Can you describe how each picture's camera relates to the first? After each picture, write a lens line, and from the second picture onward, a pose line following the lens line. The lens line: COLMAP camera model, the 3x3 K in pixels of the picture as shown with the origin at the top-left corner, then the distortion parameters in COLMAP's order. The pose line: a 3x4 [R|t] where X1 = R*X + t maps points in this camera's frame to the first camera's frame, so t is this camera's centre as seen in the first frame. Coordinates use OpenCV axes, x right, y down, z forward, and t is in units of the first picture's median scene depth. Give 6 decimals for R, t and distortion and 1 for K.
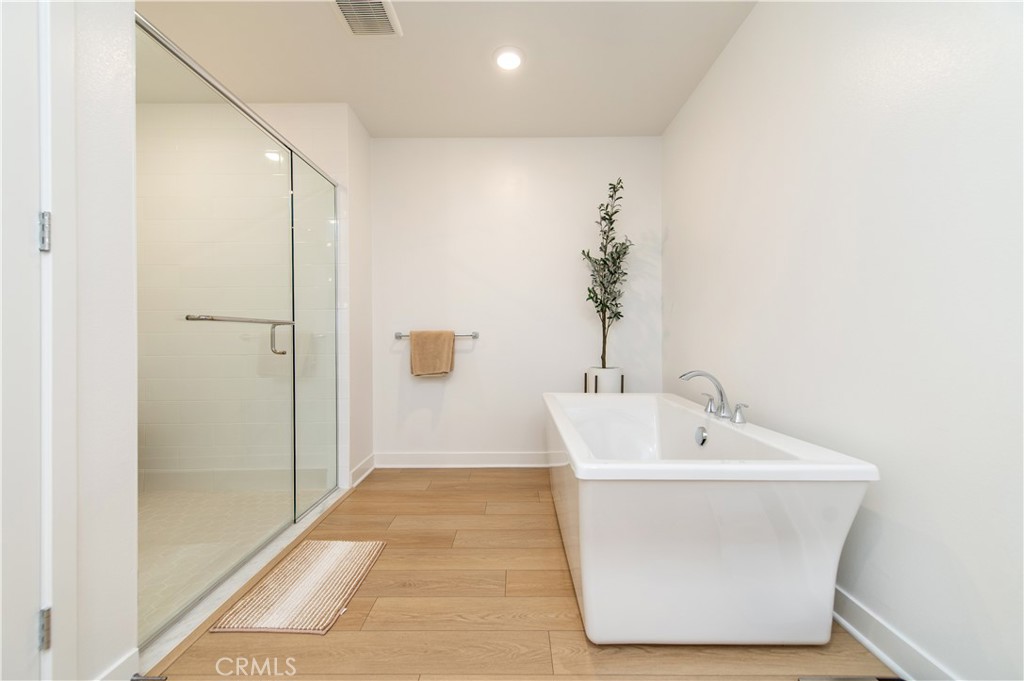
lens RADIAL K [[400.1, 0, 513.7], [0, 400.1, 337.8], [0, 0, 1]] dist [0.009224, -0.001691]
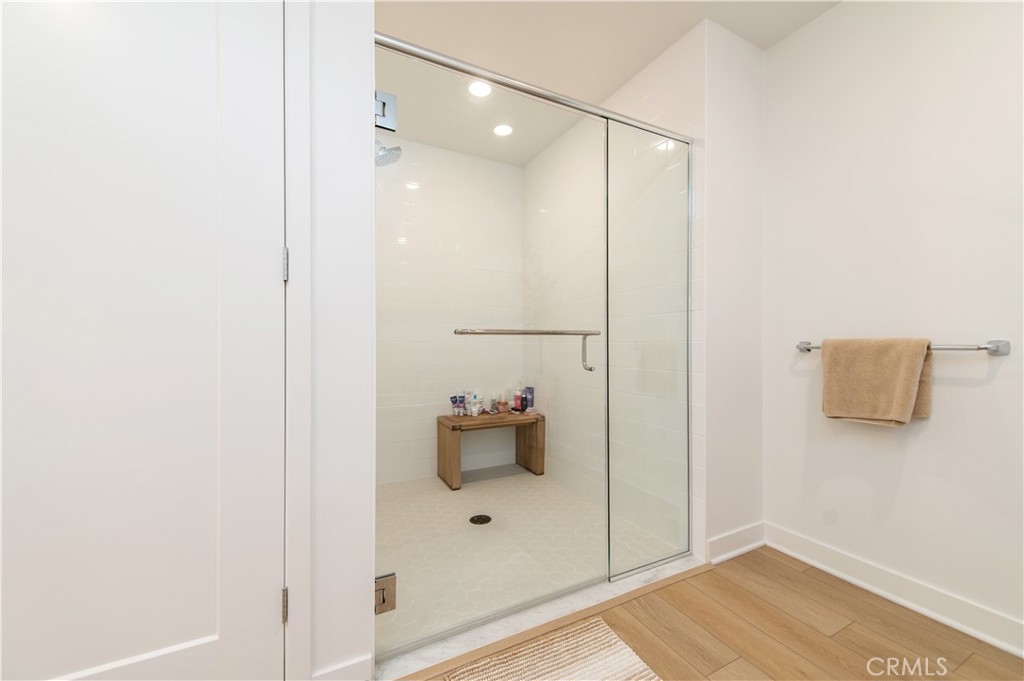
lens RADIAL K [[400.1, 0, 510.1], [0, 400.1, 345.0], [0, 0, 1]] dist [0.009224, -0.001691]
pose [[0.464214, 0.008128, -0.885686, 0.056201], [-0.003283, 0.999967, 0.007456, -0.013392], [0.885717, -0.000553, 0.464225, 0.358864]]
